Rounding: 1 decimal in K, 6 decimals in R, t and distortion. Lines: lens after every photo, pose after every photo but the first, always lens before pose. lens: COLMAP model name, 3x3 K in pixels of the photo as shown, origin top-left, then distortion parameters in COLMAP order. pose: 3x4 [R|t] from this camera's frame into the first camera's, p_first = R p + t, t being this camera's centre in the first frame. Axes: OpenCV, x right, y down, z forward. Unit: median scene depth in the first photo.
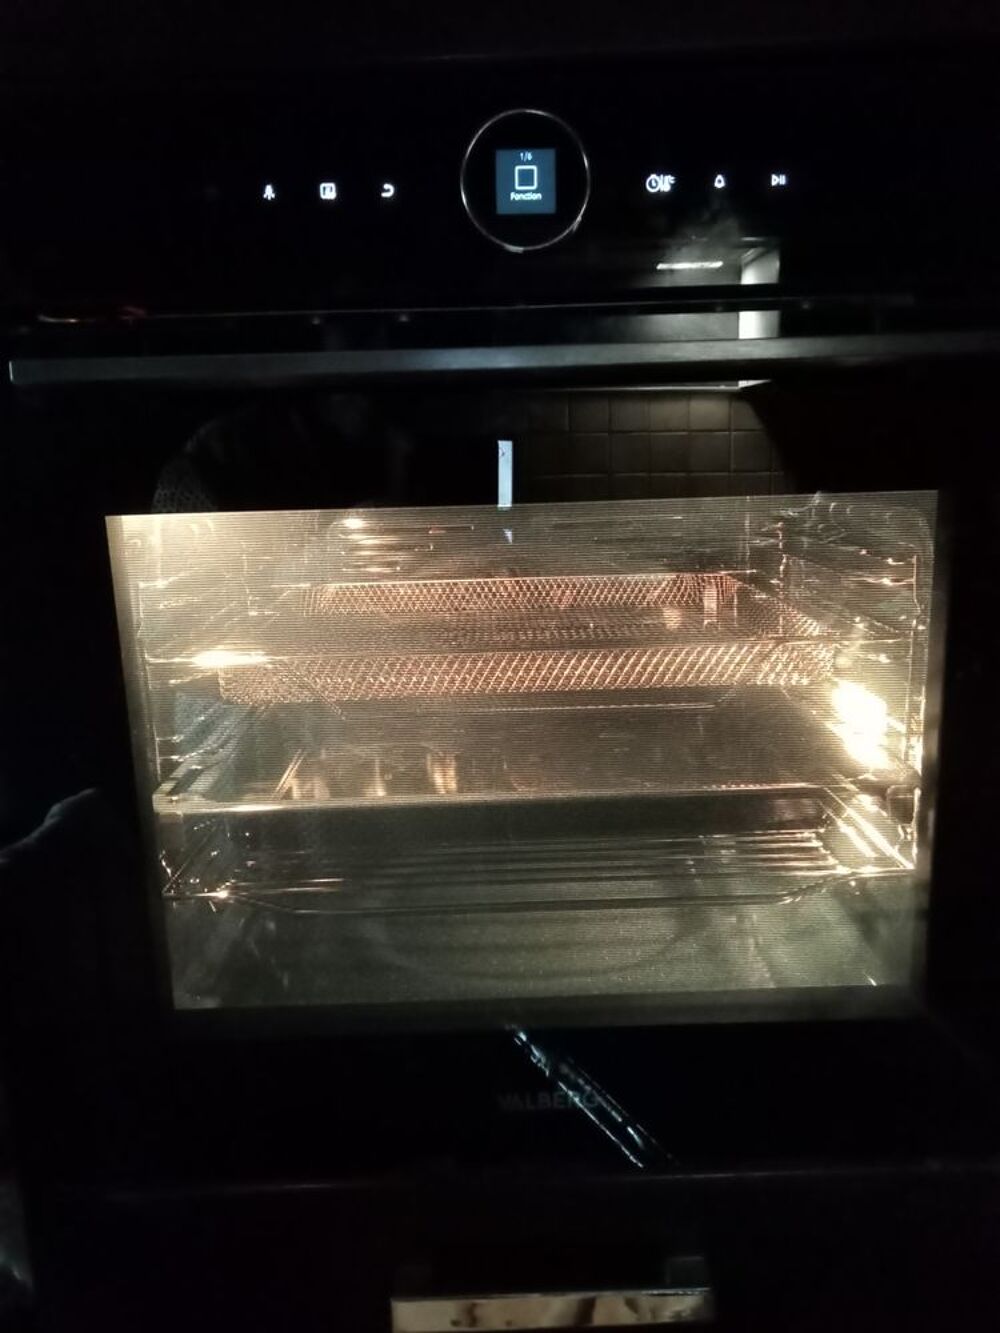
lens RADIAL K [[1083.9, 0, 500.0], [0, 1083.9, 666.5], [0, 0, 1]] dist [0.006783, -0.002624]
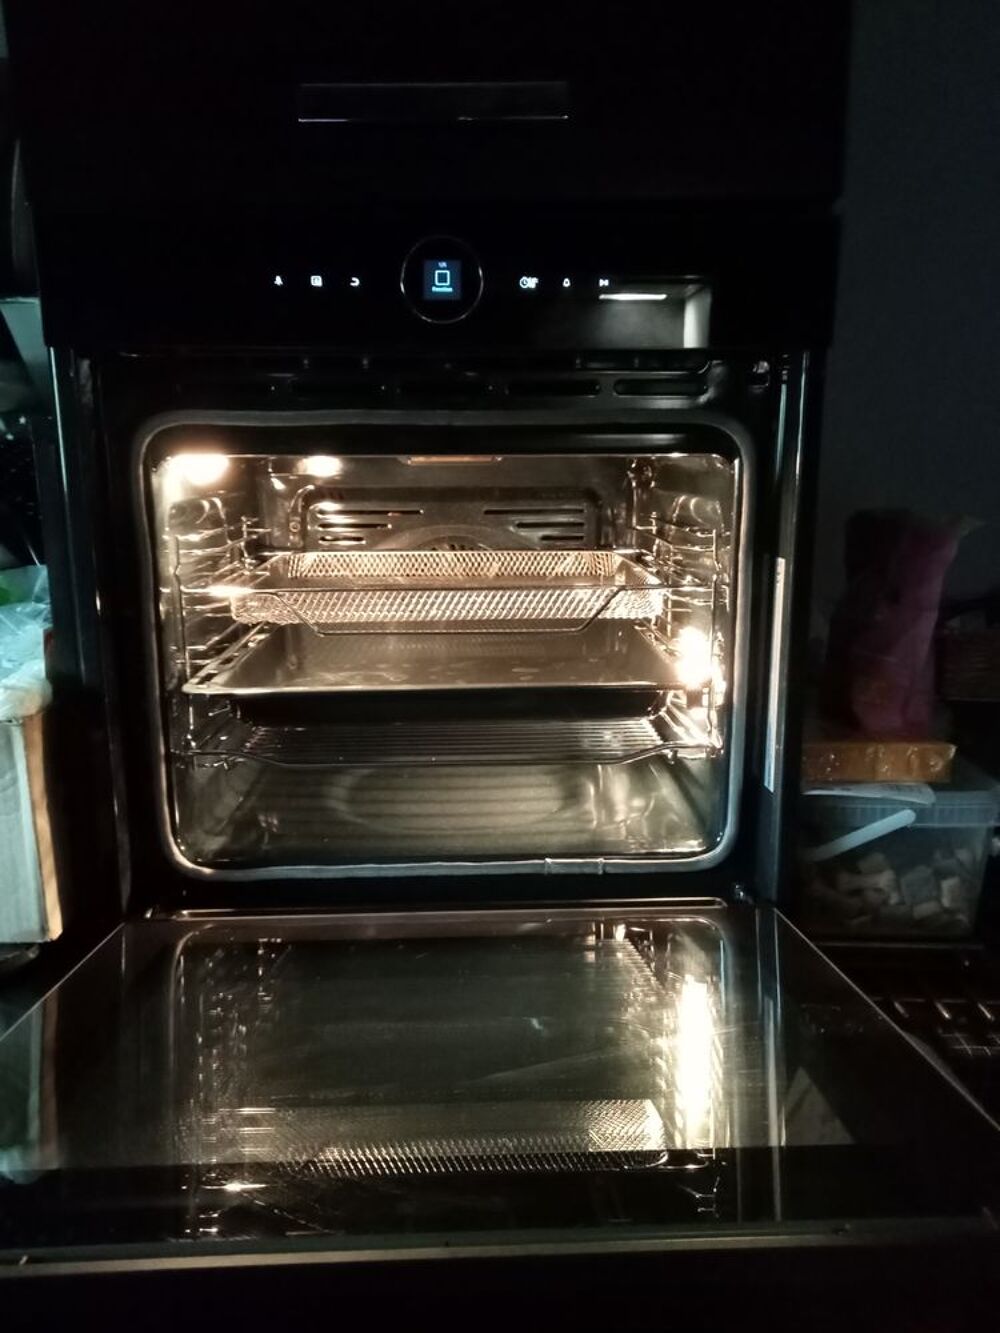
lens RADIAL K [[967.8, 0, 500.0], [0, 967.8, 666.5], [0, 0, 1]] dist [-0.002144, 0.000269]
pose [[0.998876, 0.018333, 0.043704, 0.026500], [-0.019126, 0.999659, 0.017783, 0.042458], [-0.043363, -0.018599, 0.998886, -0.199436]]
